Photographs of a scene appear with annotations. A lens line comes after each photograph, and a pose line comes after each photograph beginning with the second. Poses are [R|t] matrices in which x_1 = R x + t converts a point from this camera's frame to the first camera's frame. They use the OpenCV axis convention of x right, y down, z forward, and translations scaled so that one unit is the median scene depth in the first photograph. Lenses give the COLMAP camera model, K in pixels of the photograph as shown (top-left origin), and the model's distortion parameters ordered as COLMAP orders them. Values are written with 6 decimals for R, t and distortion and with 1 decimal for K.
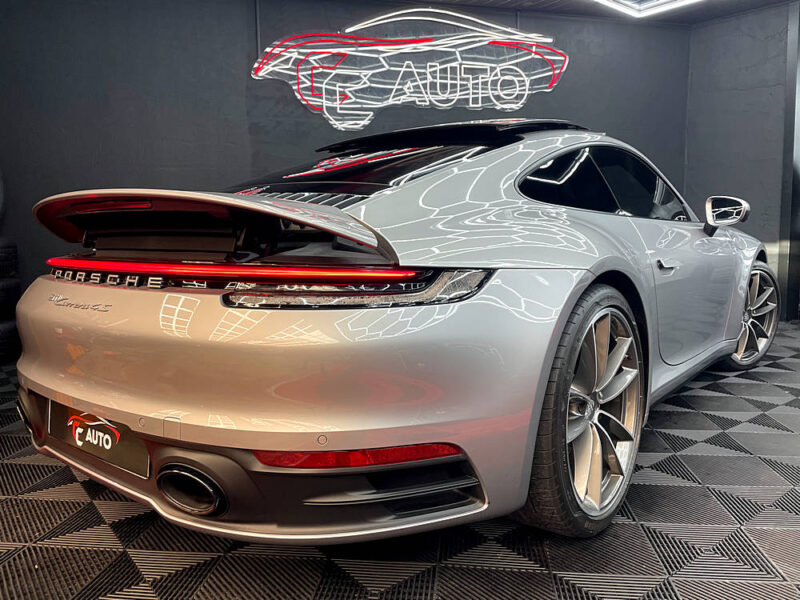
lens RADIAL K [[585.1, 0, 400.3], [0, 585.1, 302.0], [0, 0, 1]] dist [0.010679, -0.022201]
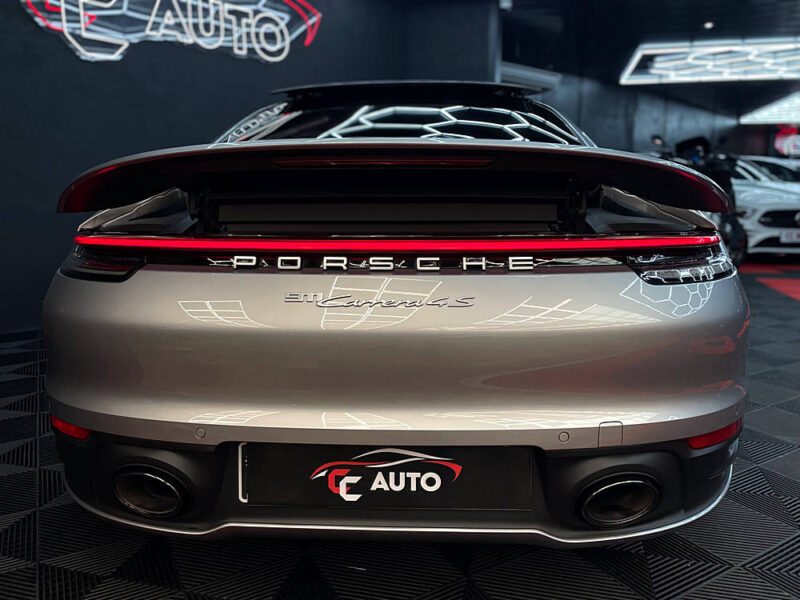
lens RADIAL K [[585.1, 0, 397.6], [0, 585.1, 301.0], [0, 0, 1]] dist [0.010679, -0.022201]
pose [[0.824540, -0.095923, 0.557614, -0.278569], [0.061005, 0.994851, 0.080930, -0.015778], [-0.562506, -0.032712, 0.826146, 0.124639]]
